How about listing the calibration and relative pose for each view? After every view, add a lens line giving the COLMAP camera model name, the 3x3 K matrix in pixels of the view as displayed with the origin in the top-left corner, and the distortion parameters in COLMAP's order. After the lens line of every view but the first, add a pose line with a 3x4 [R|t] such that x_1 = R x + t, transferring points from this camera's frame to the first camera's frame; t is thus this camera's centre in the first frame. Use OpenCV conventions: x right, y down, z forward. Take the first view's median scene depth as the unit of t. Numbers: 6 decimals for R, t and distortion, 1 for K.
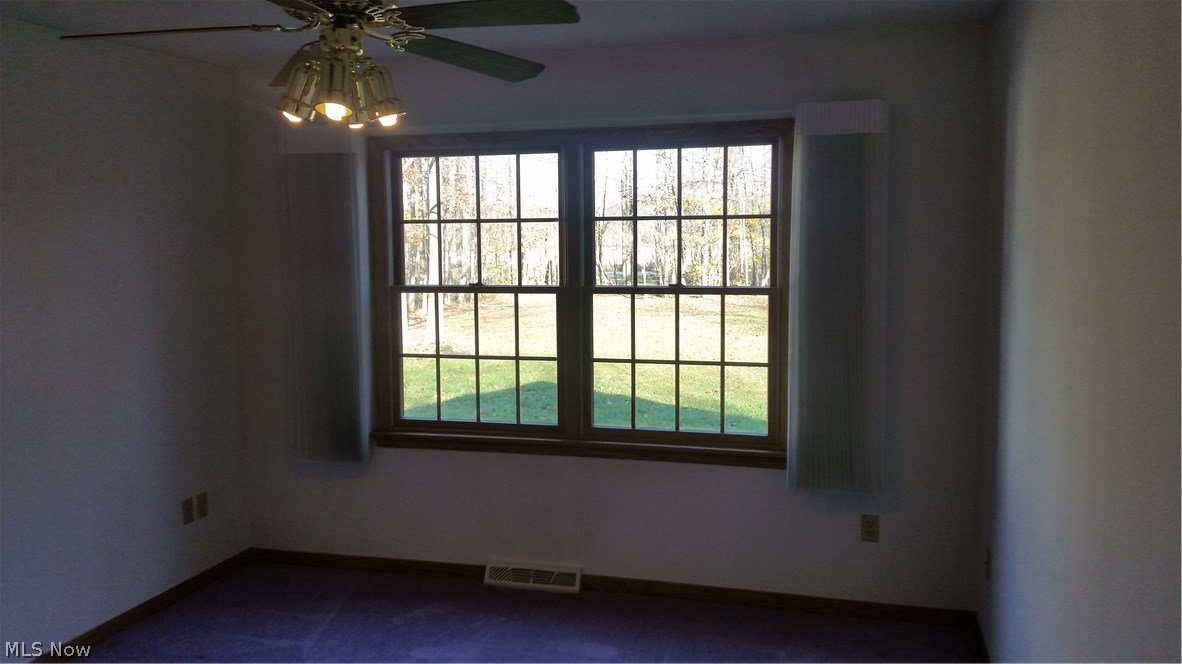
lens RADIAL K [[827.5, 0, 591.4], [0, 827.5, 320.7], [0, 0, 1]] dist [-0.002167, -0.000199]
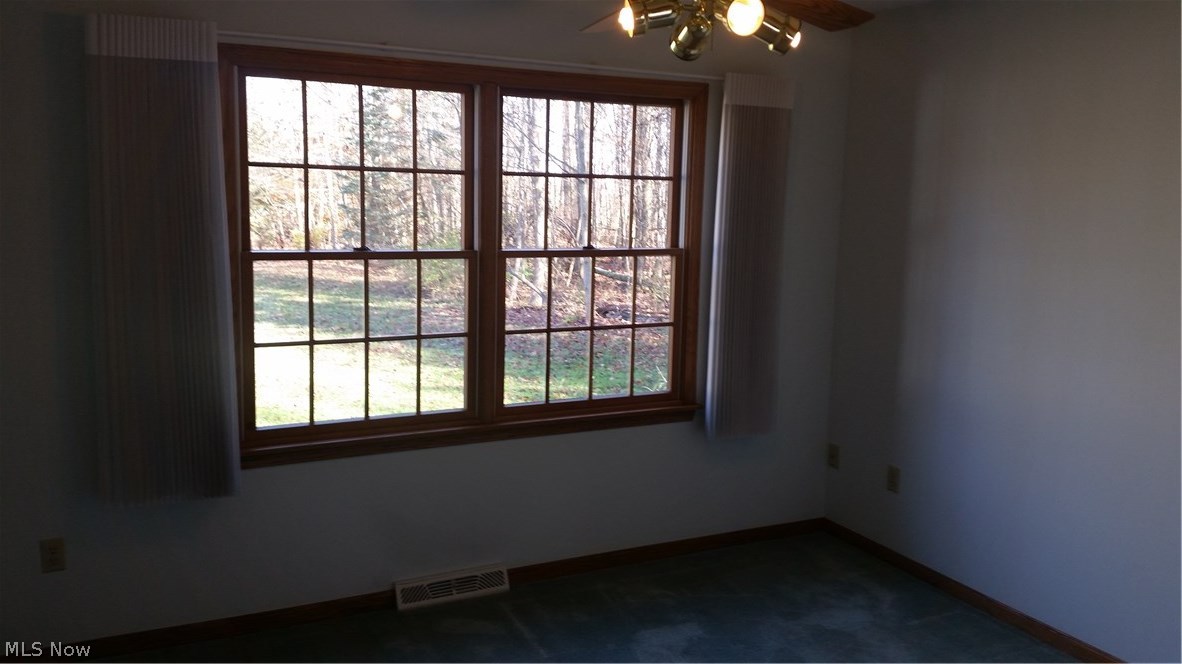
lens RADIAL K [[952.6, 0, 590.8], [0, 952.6, 342.3], [0, 0, 1]] dist [0.111990, -0.003253]
pose [[0.760617, -0.072537, 0.645136, -0.587492], [0.037644, 0.996994, 0.067717, -0.008250], [-0.648108, -0.027222, 0.761061, 0.148085]]
